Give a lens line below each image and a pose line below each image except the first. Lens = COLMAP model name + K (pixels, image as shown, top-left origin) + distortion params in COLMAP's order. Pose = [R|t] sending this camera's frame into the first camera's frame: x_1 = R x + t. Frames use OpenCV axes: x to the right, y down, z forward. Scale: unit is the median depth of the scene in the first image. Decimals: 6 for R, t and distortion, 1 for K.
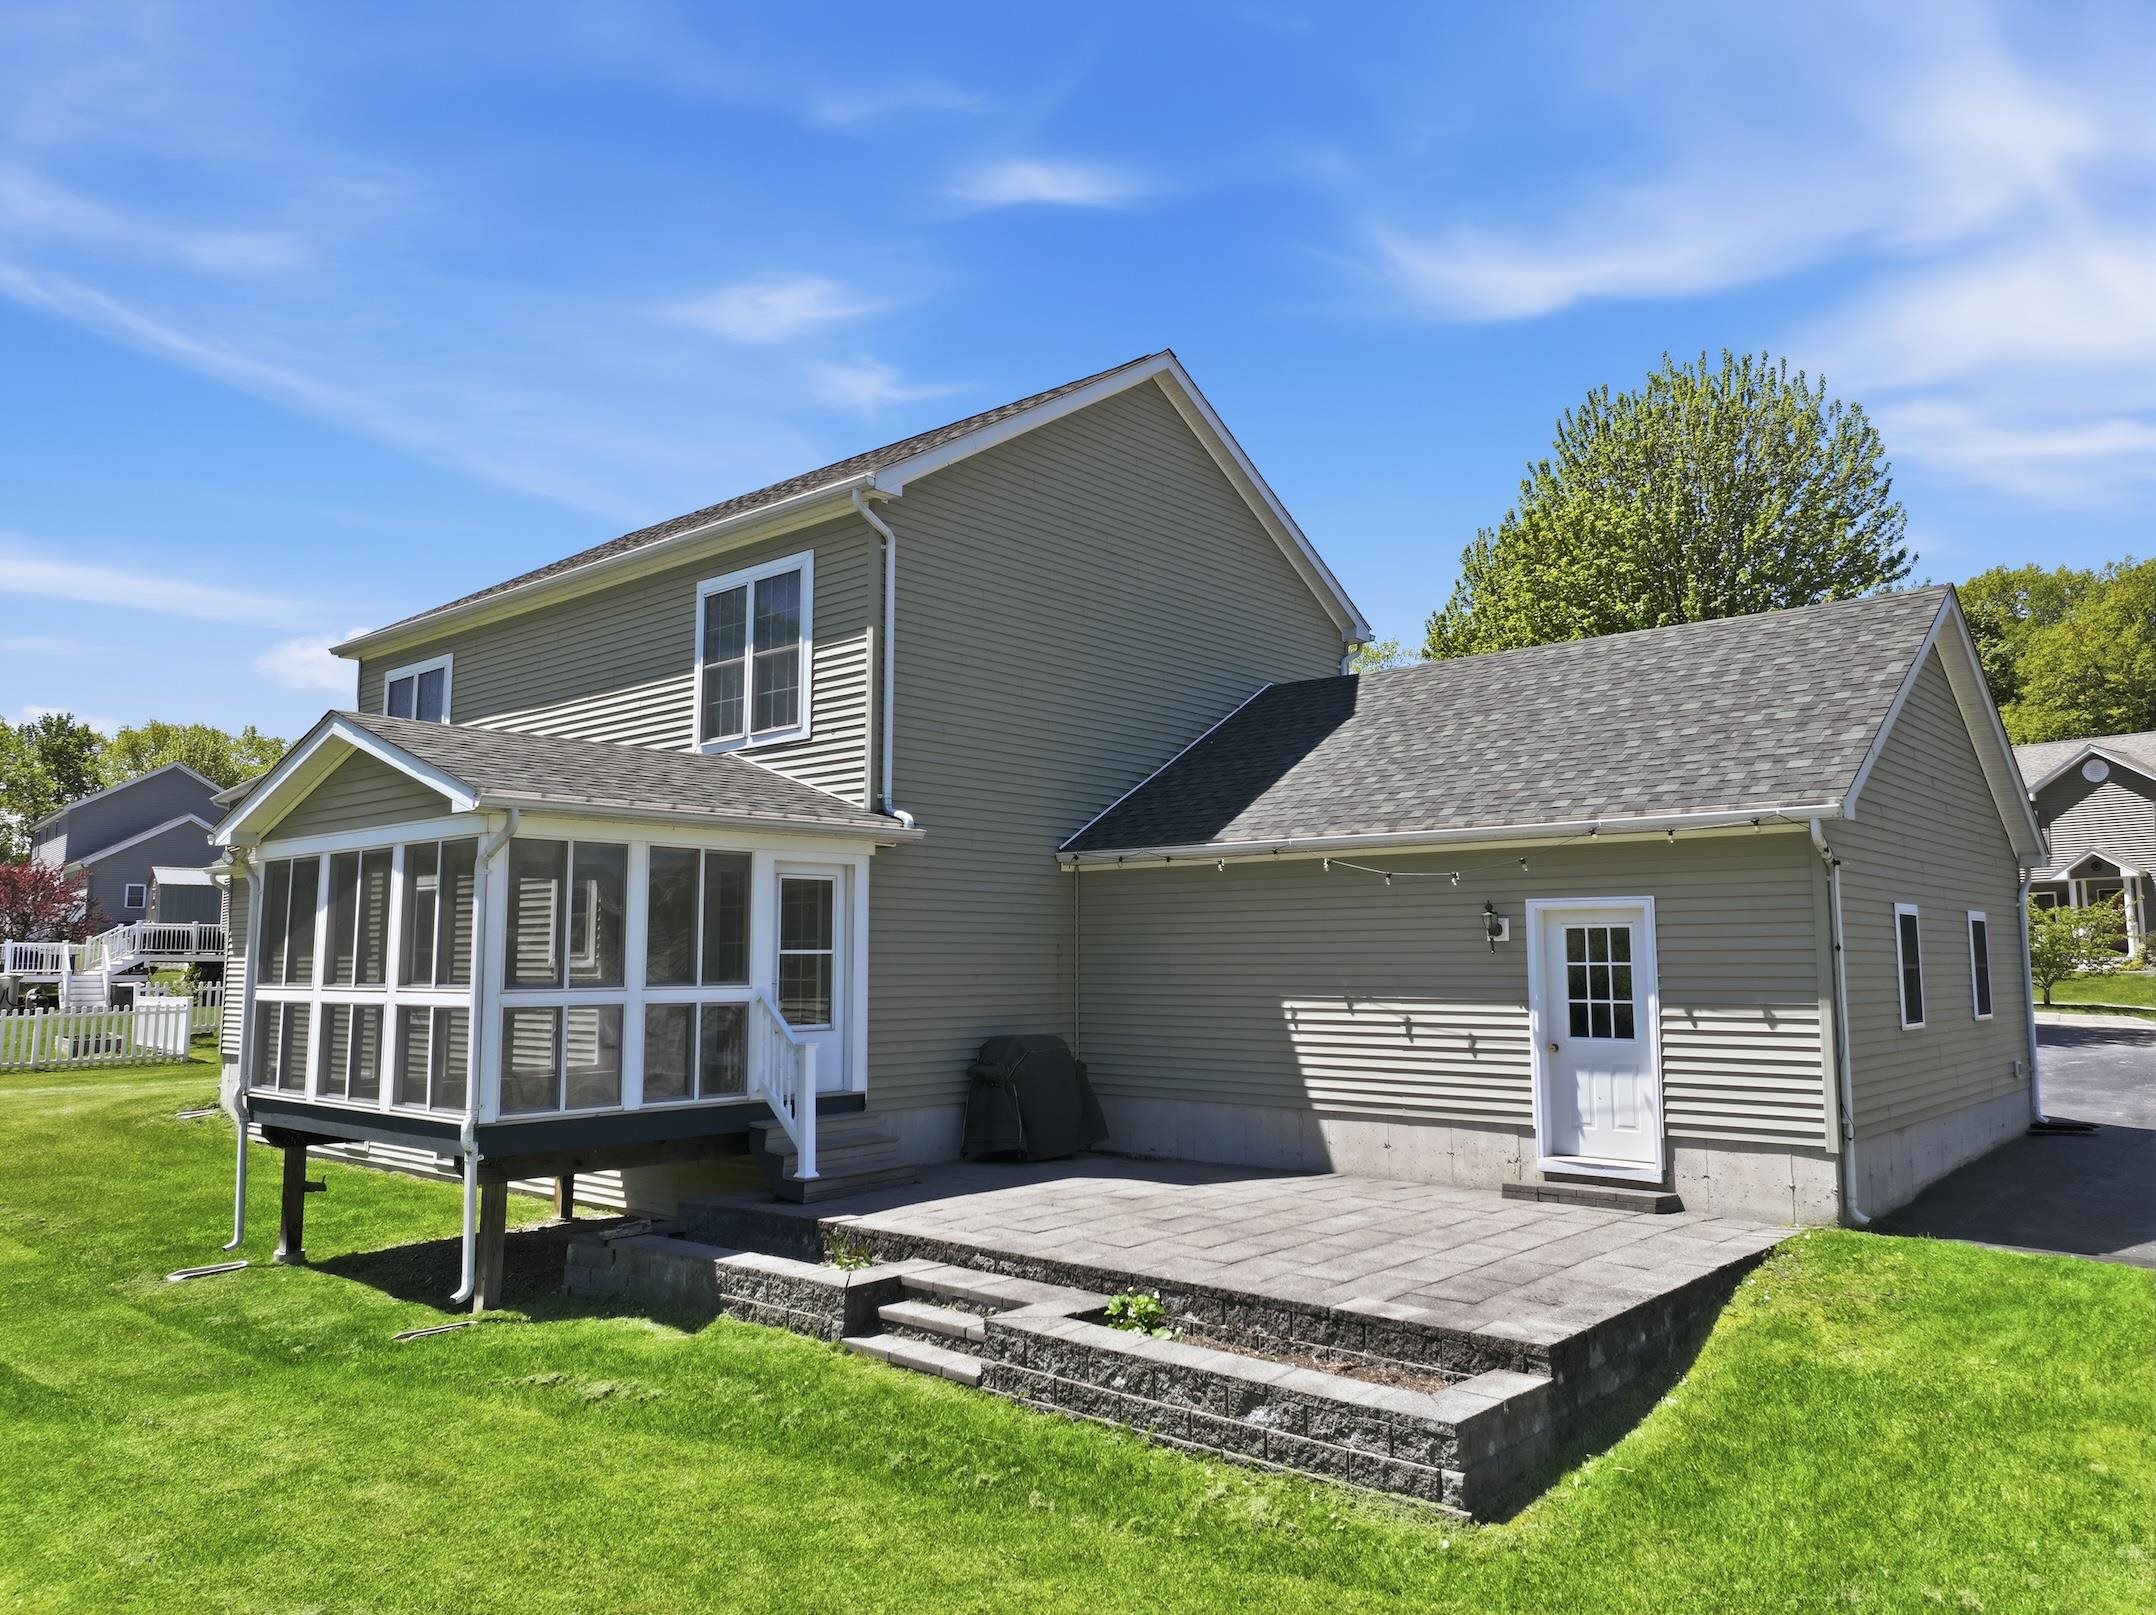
lens RADIAL K [[1510.5, 0, 1078.1], [0, 1510.5, 800.1], [0, 0, 1]] dist [-0.002153, 0.005124]
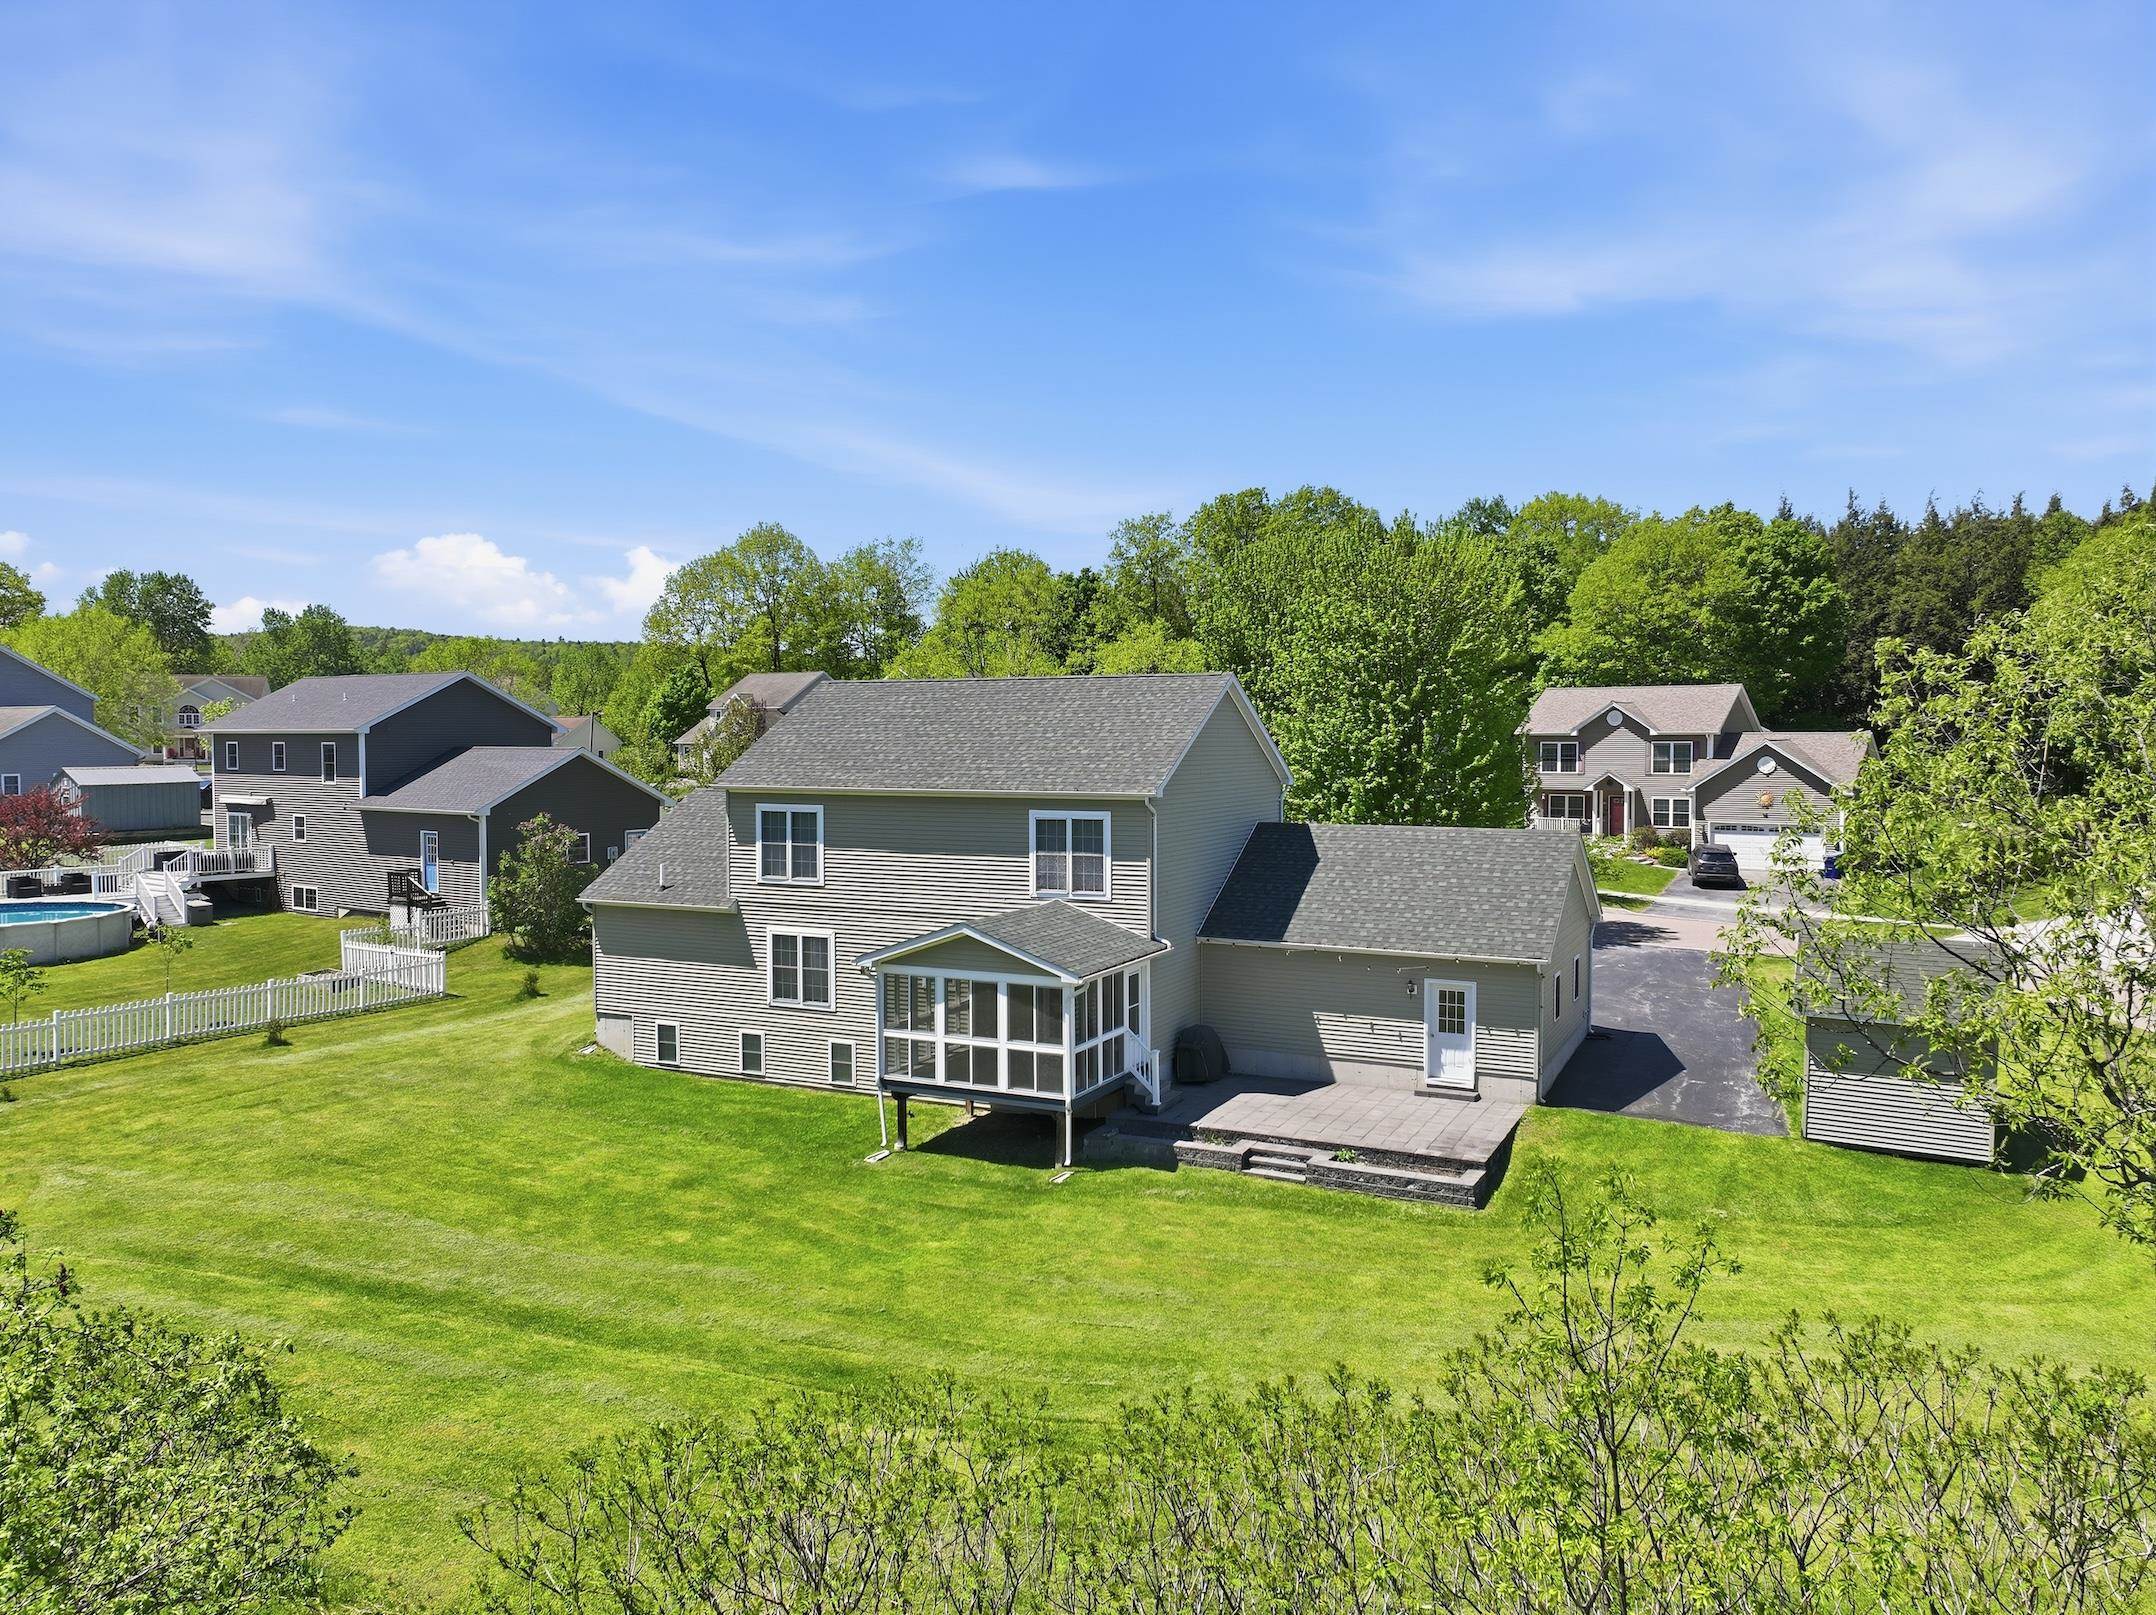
lens RADIAL K [[1510.5, 0, 1069.1], [0, 1510.5, 810.2], [0, 0, 1]] dist [-0.002153, 0.005124]
pose [[0.966992, -0.014318, 0.254405, -0.944585], [-0.027077, 0.986993, 0.158466, -0.615325], [-0.253365, -0.160124, 0.954026, -1.247110]]
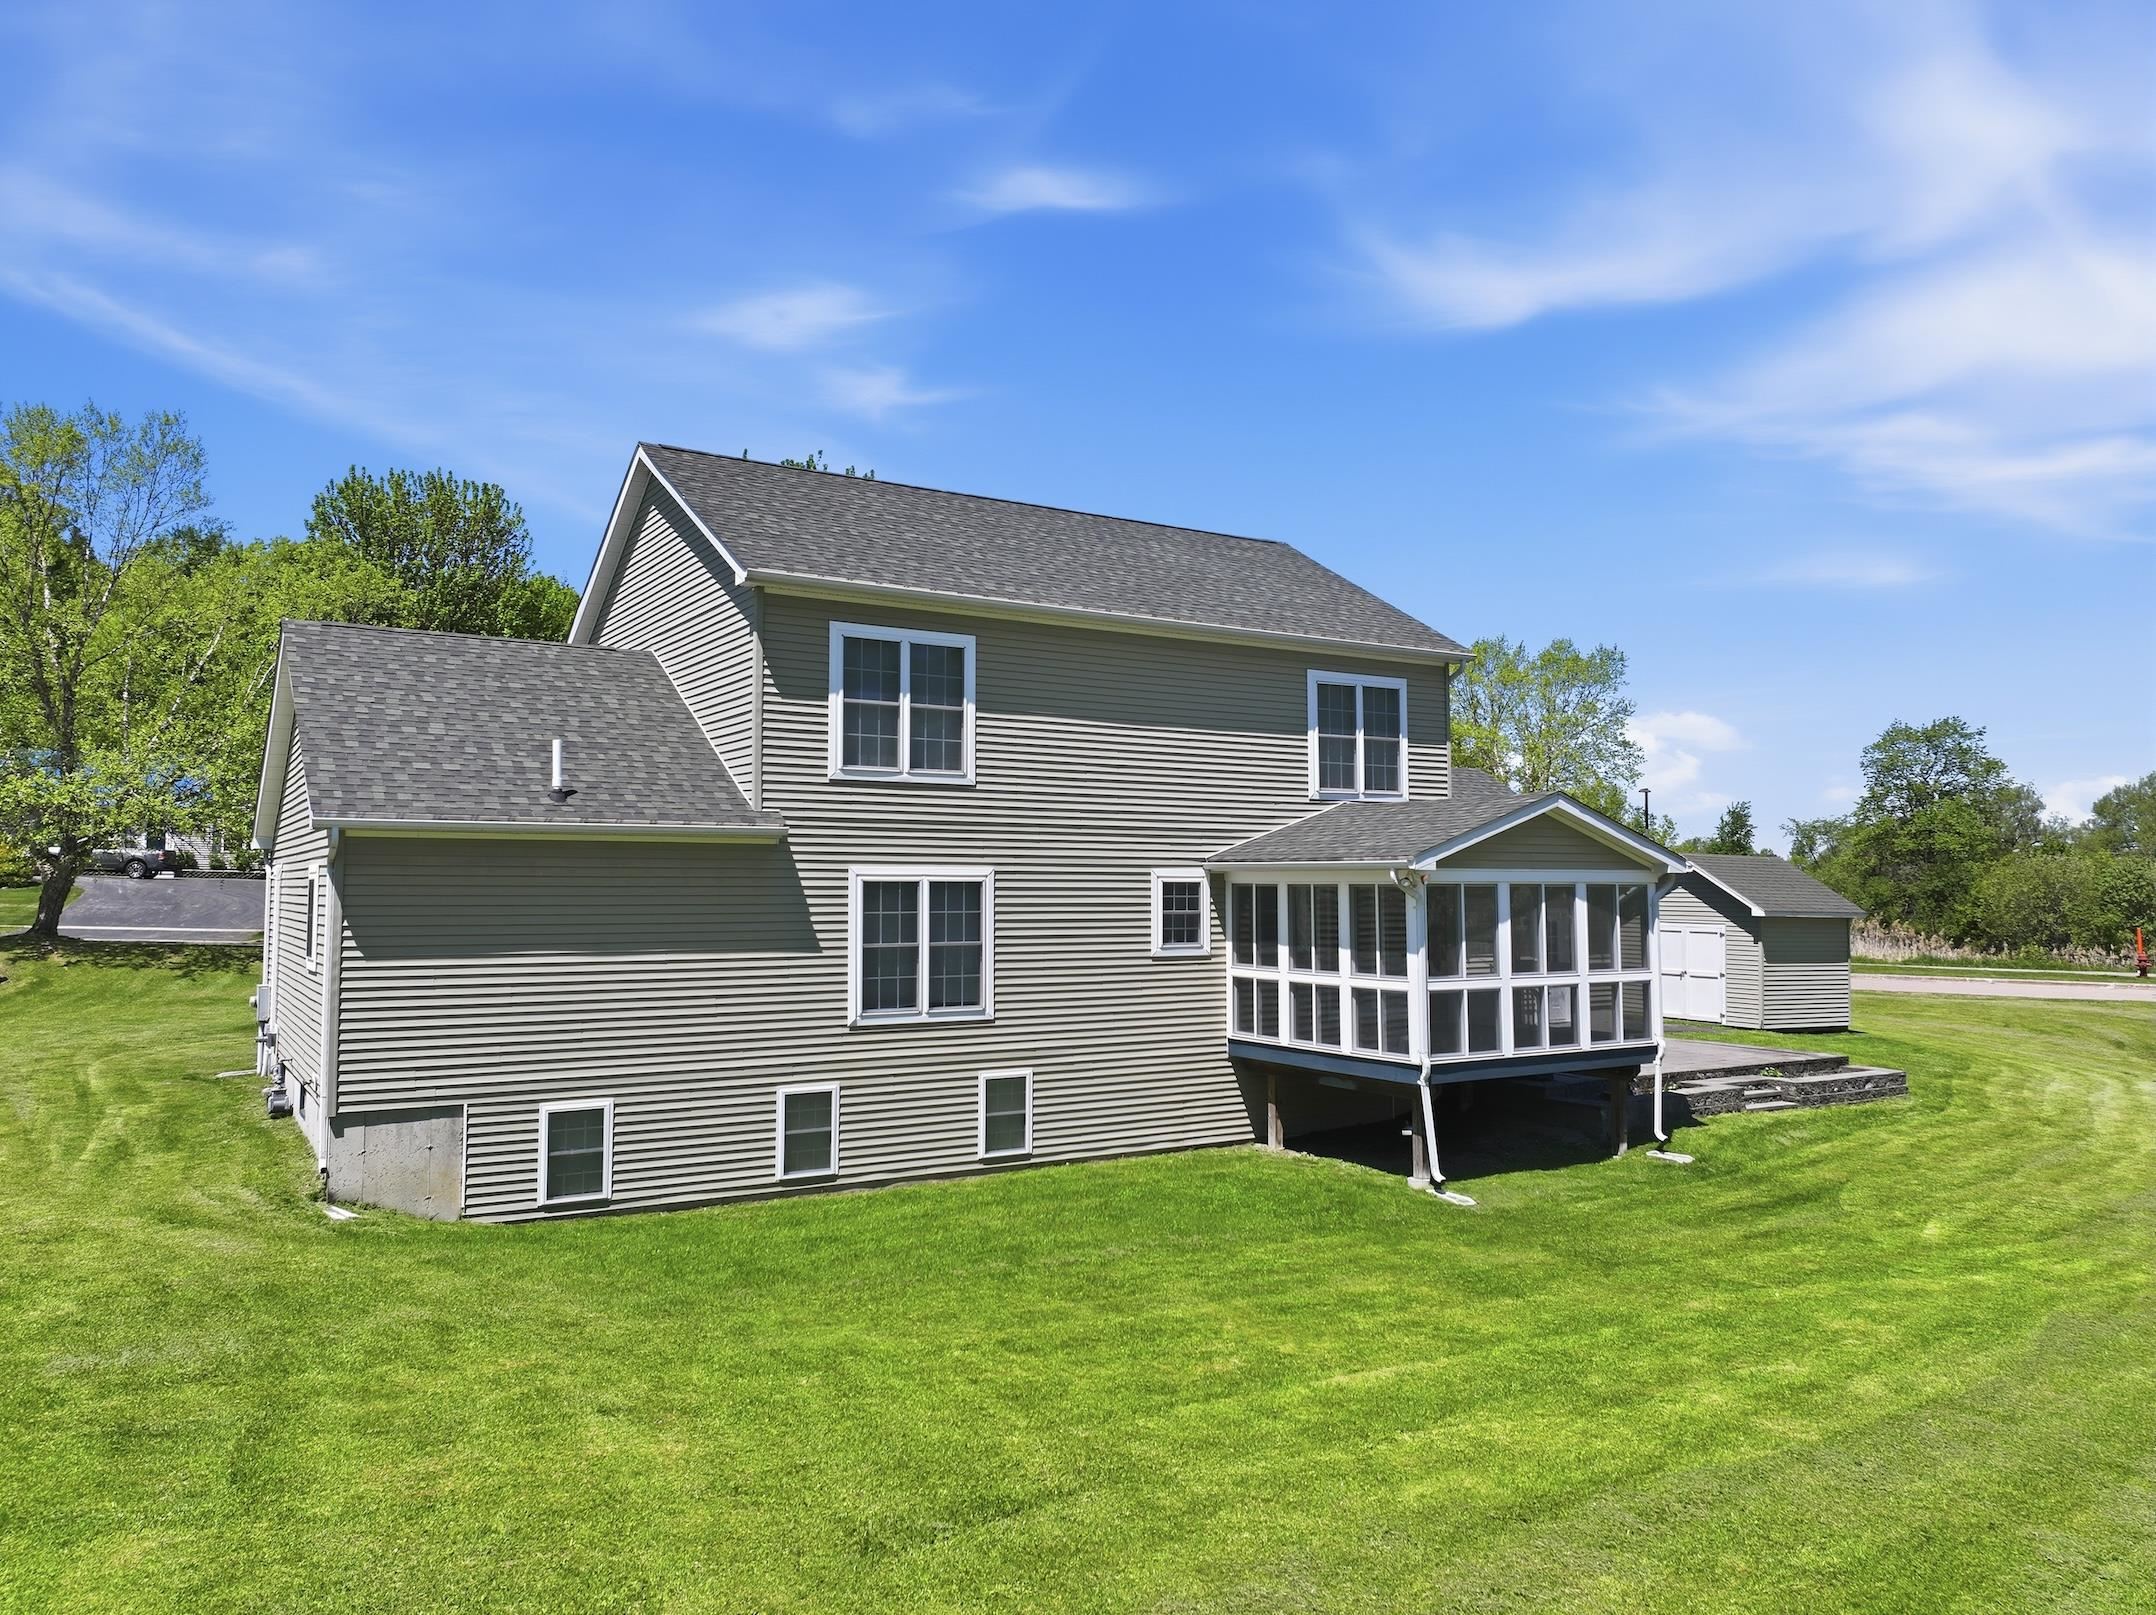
lens RADIAL K [[1510.5, 0, 1096.2], [0, 1510.5, 809.2], [0, 0, 1]] dist [-0.002153, 0.005124]
pose [[0.288910, 0.052471, 0.955917, -2.107120], [-0.106162, 0.994095, -0.022481, 0.041716], [-0.951452, -0.094987, 0.292774, 1.019138]]
